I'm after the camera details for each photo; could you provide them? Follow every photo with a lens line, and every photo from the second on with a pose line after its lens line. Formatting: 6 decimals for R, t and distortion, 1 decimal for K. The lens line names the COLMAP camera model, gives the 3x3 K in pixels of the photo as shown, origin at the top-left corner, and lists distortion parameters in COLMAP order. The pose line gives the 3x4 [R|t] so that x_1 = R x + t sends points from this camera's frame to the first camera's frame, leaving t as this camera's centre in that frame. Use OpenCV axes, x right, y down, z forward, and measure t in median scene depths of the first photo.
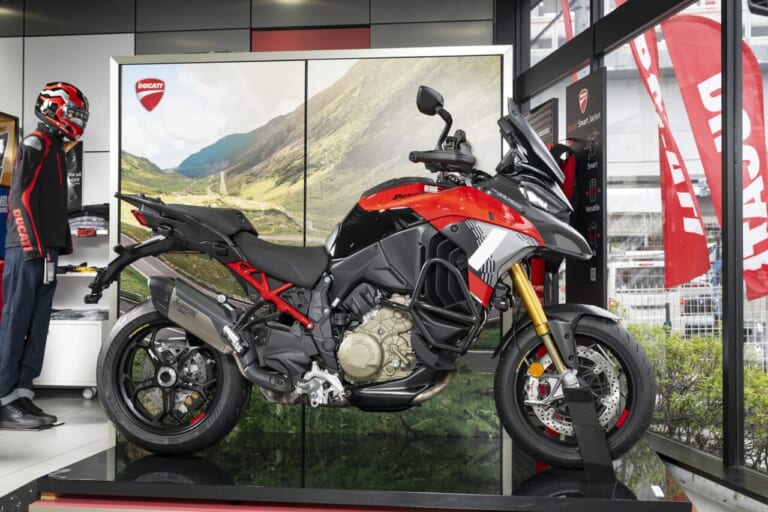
lens RADIAL K [[992.9, 0, 384.0], [0, 992.9, 256.0], [0, 0, 1]] dist [0.021645, 0.015933]
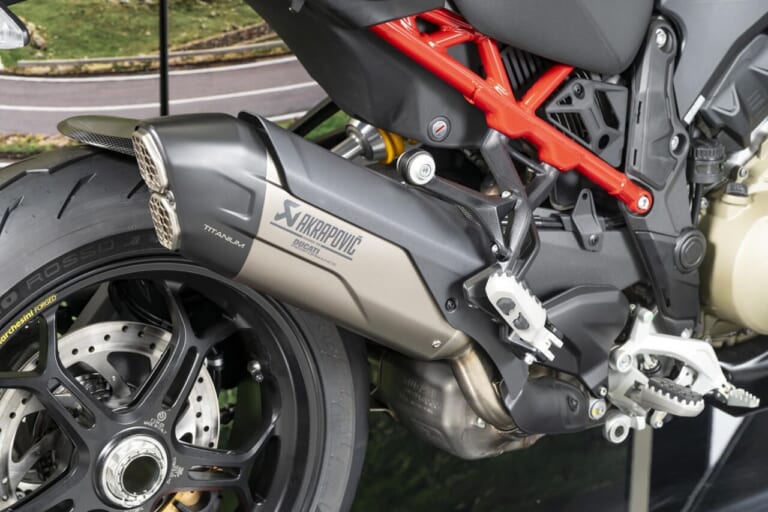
lens RADIAL K [[1949.9, 0, 384.0], [0, 1949.9, 256.0], [0, 0, 1]] dist [0.015061, 0.087277]
pose [[0.728103, -0.216529, 0.650370, -0.441023], [-0.018319, 0.942312, 0.334235, -0.093498], [-0.685223, -0.255271, 0.682134, 0.554456]]
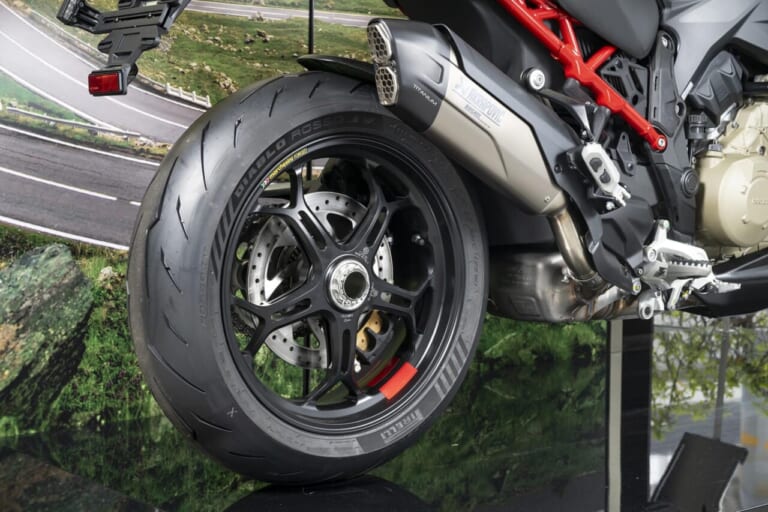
lens RADIAL K [[1480.6, 0, 384.0], [0, 1480.6, 256.0], [0, 0, 1]] dist [-0.005699, 0.212347]
pose [[0.678229, -0.067817, 0.731715, -0.564579], [-0.013889, 0.994372, 0.105034, 0.044824], [-0.734720, -0.081400, 0.673469, 0.539895]]
